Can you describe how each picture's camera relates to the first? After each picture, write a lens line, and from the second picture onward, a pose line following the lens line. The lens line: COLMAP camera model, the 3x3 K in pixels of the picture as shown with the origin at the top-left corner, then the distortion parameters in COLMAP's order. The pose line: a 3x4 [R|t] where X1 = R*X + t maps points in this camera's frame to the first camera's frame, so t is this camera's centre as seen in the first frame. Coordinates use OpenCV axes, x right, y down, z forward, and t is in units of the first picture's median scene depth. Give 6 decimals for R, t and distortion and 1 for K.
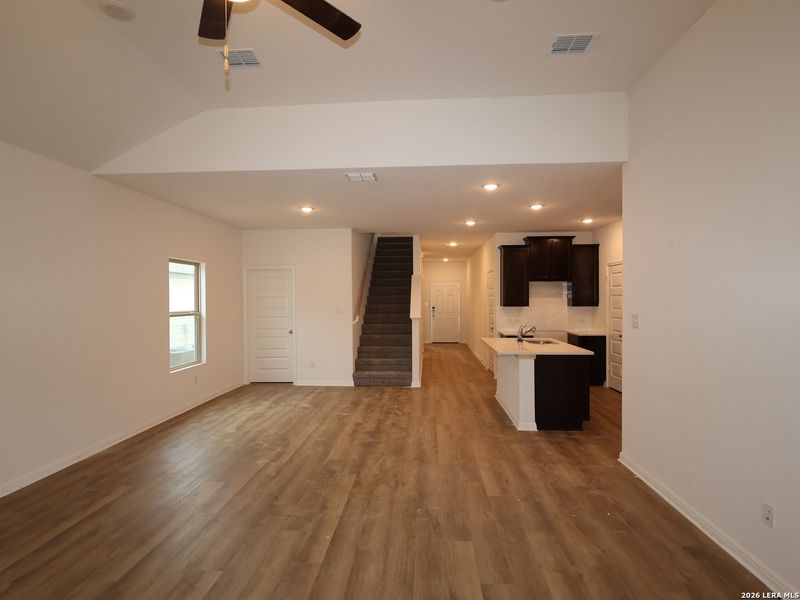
lens RADIAL K [[418.9, 0, 400.0], [0, 418.9, 300.0], [0, 0, 1]] dist [0.001661, 0.000254]
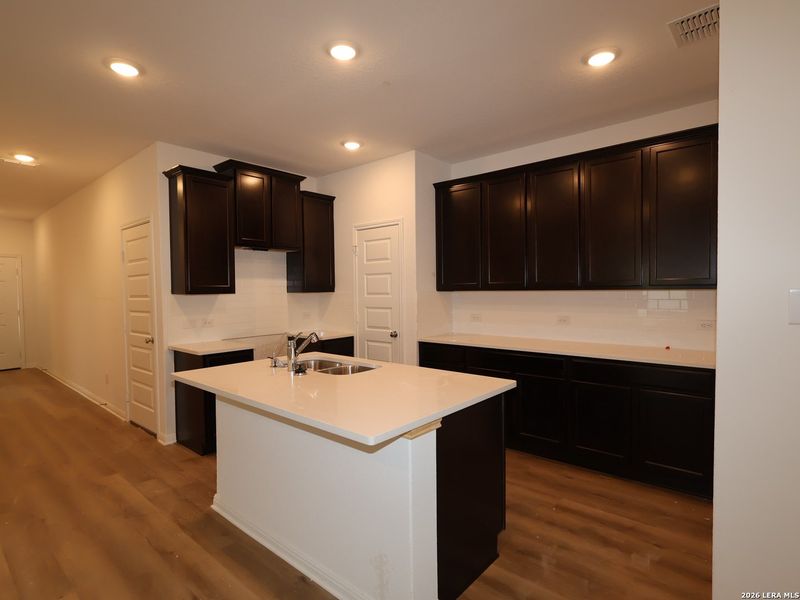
lens RADIAL K [[418.9, 0, 400.0], [0, 418.9, 300.0], [0, 0, 1]] dist [0.001661, 0.000254]
pose [[0.603674, -0.027278, 0.796764, 0.013125], [0.014044, 0.999623, 0.023583, 0.016583], [-0.797107, -0.003047, 0.603830, 0.629583]]
